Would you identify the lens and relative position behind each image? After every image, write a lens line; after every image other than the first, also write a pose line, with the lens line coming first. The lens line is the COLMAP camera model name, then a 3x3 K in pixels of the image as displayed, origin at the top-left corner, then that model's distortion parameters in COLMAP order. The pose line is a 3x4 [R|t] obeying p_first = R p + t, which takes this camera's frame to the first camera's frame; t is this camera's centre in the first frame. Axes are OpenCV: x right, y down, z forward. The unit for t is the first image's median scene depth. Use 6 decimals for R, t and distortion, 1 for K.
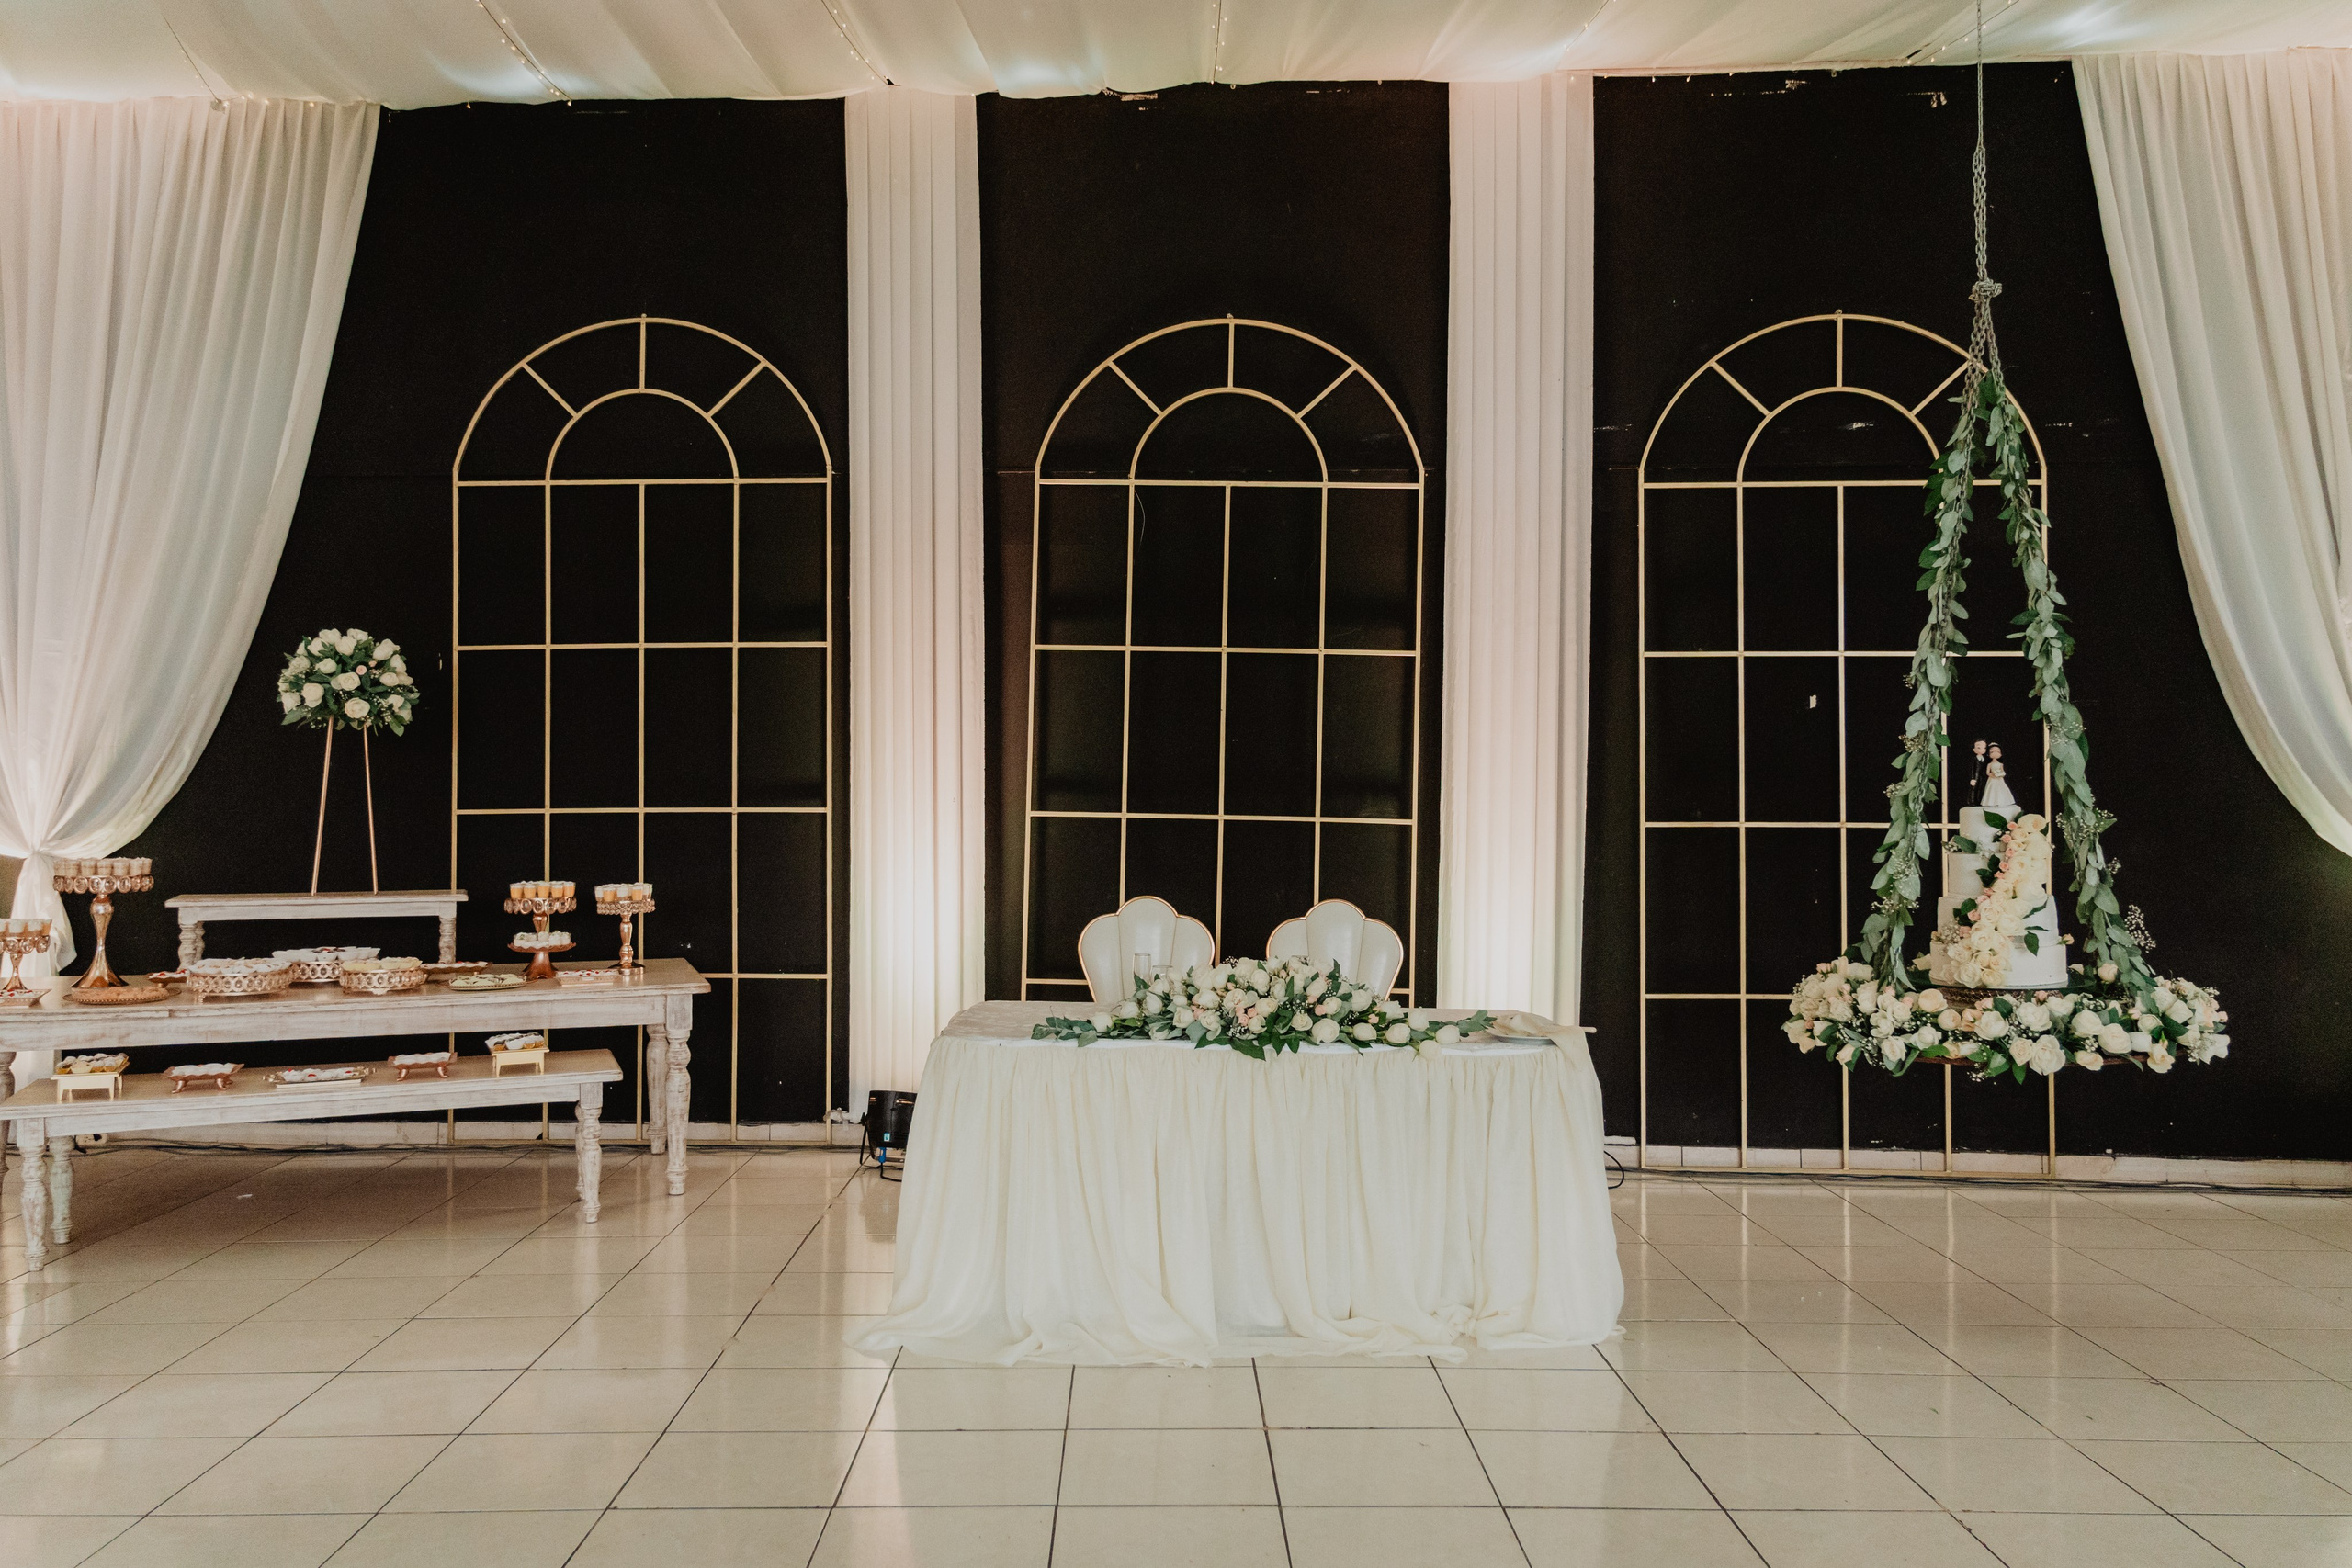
lens RADIAL K [[1831.2, 0, 1184.9], [0, 1831.2, 738.5], [0, 0, 1]] dist [0.016680, 0.010015]
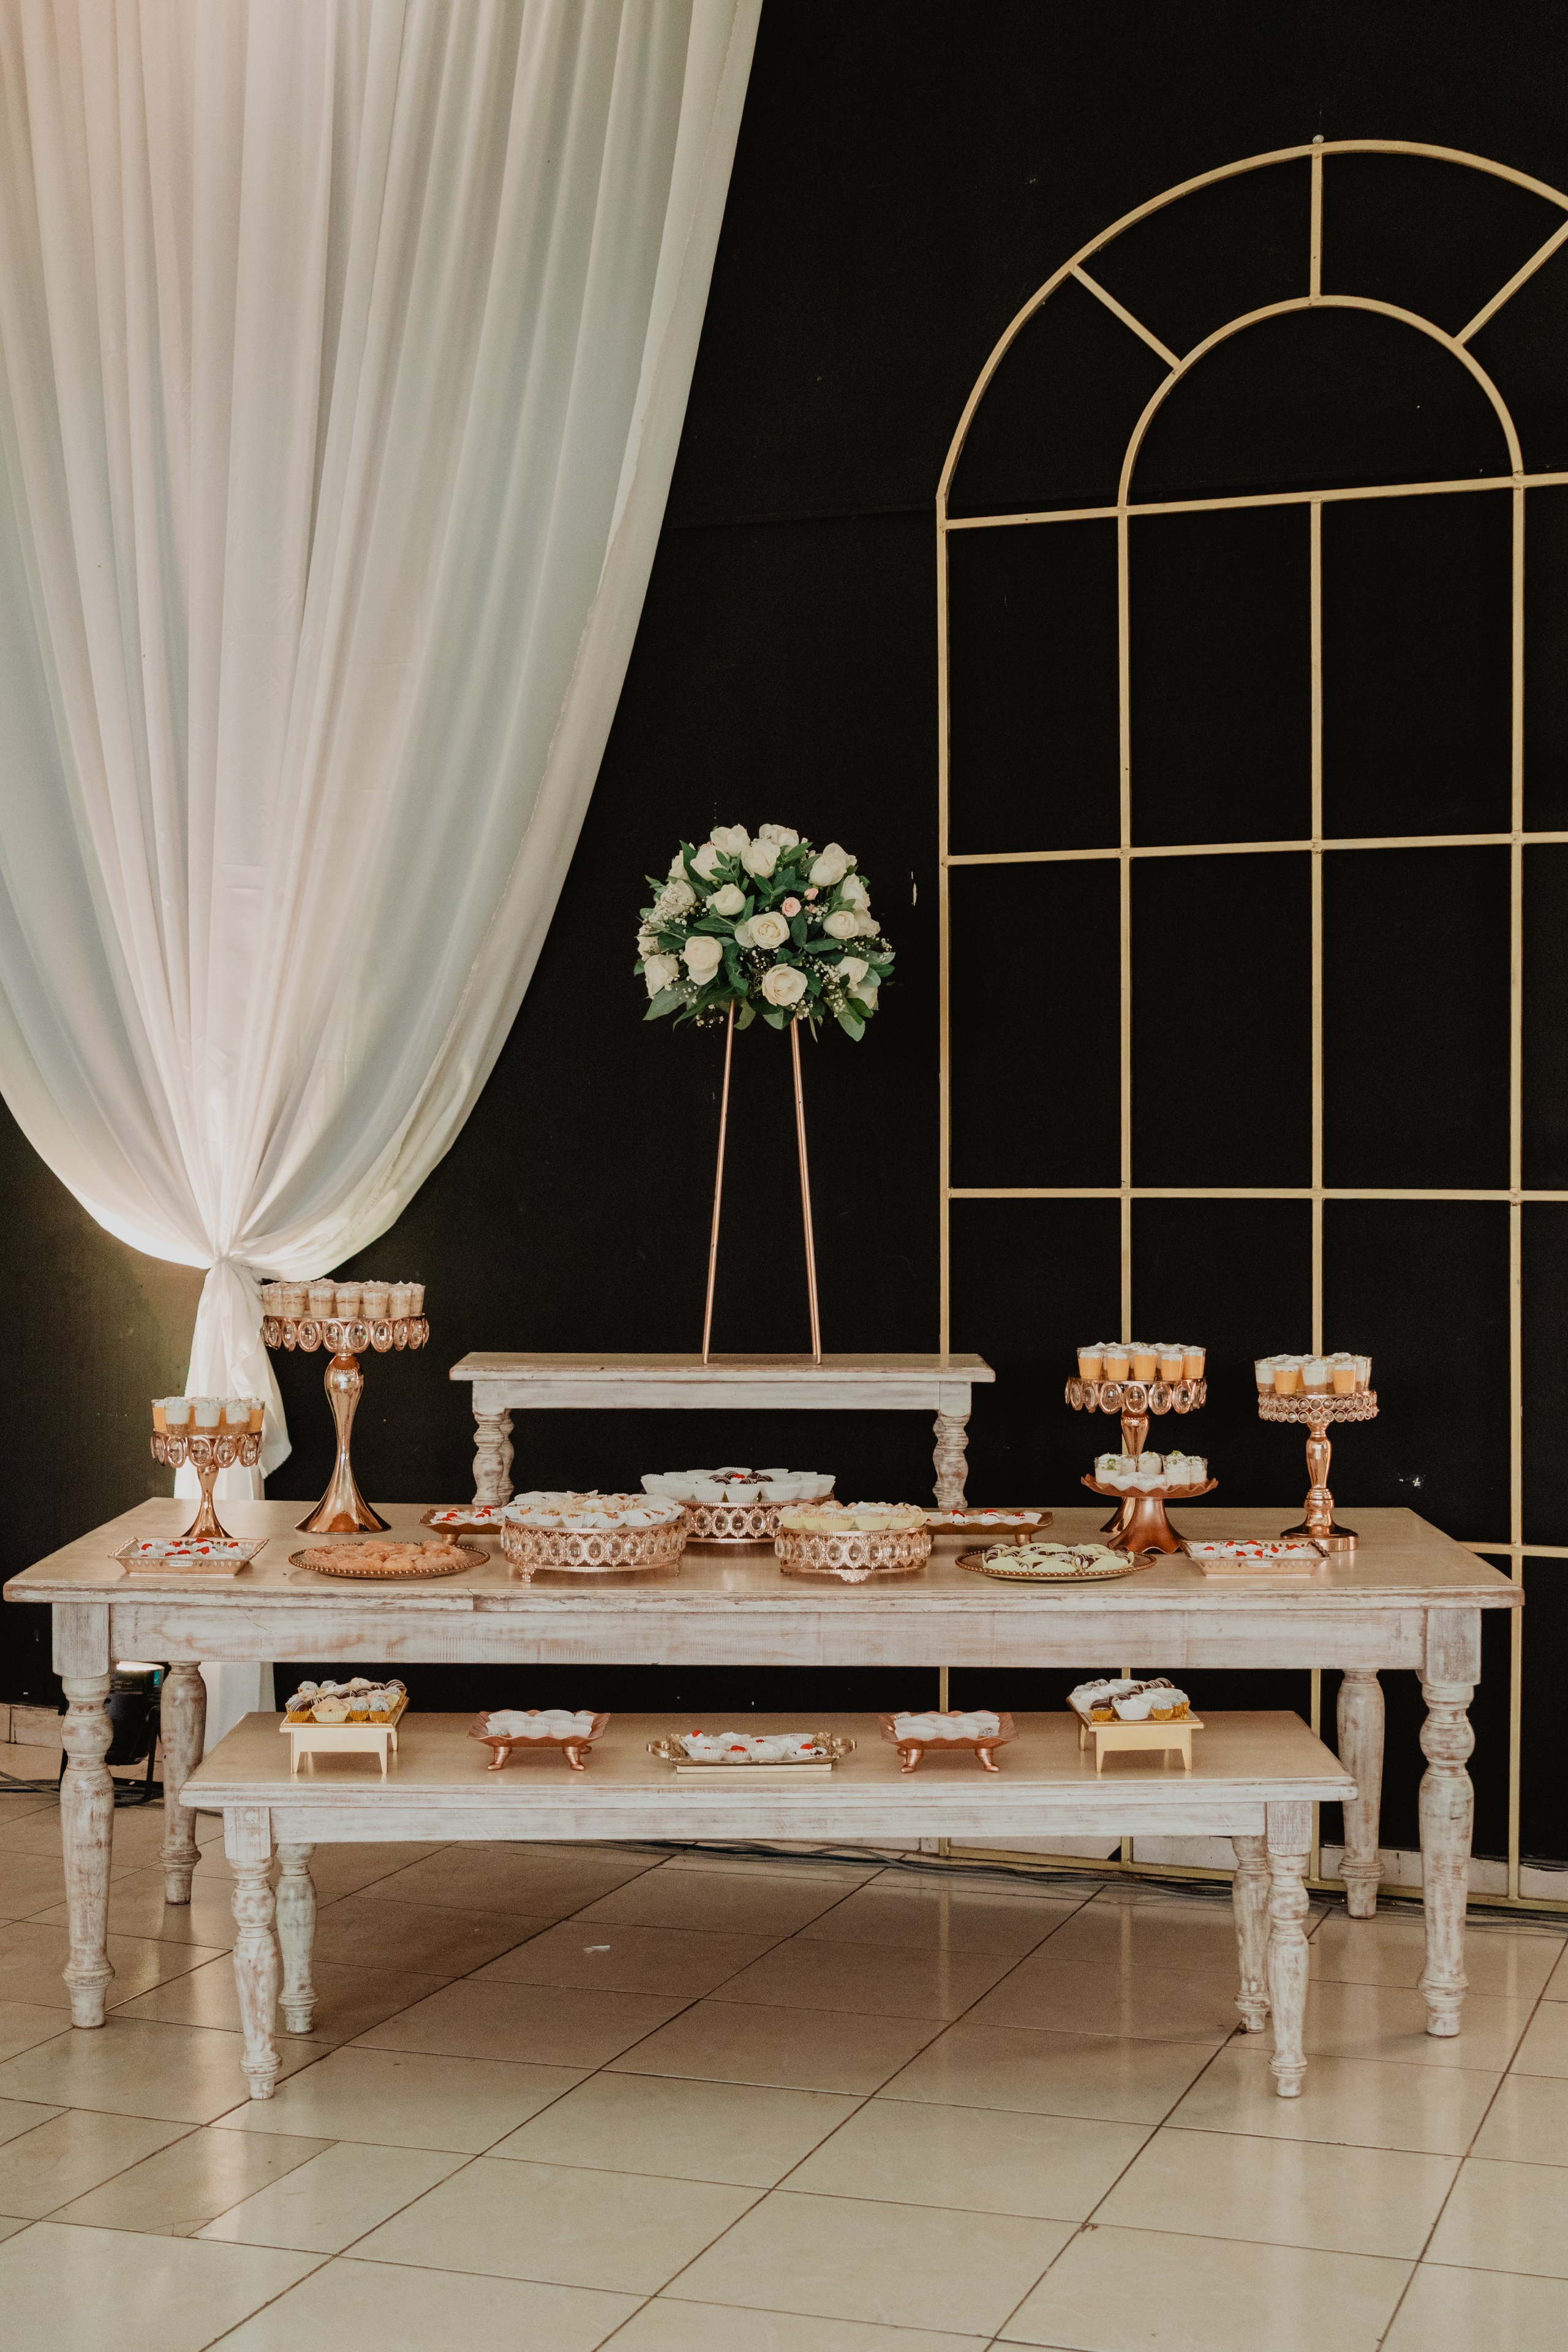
lens RADIAL K [[3199.8, 0, 788.0], [0, 3199.8, 1219.4], [0, 0, 1]] dist [-0.030493, 0.016650]
pose [[0.933198, 0.014276, -0.359080, -0.141026], [0.007131, 0.998278, 0.058220, -0.003762], [0.359292, -0.056892, 0.931489, 0.200003]]
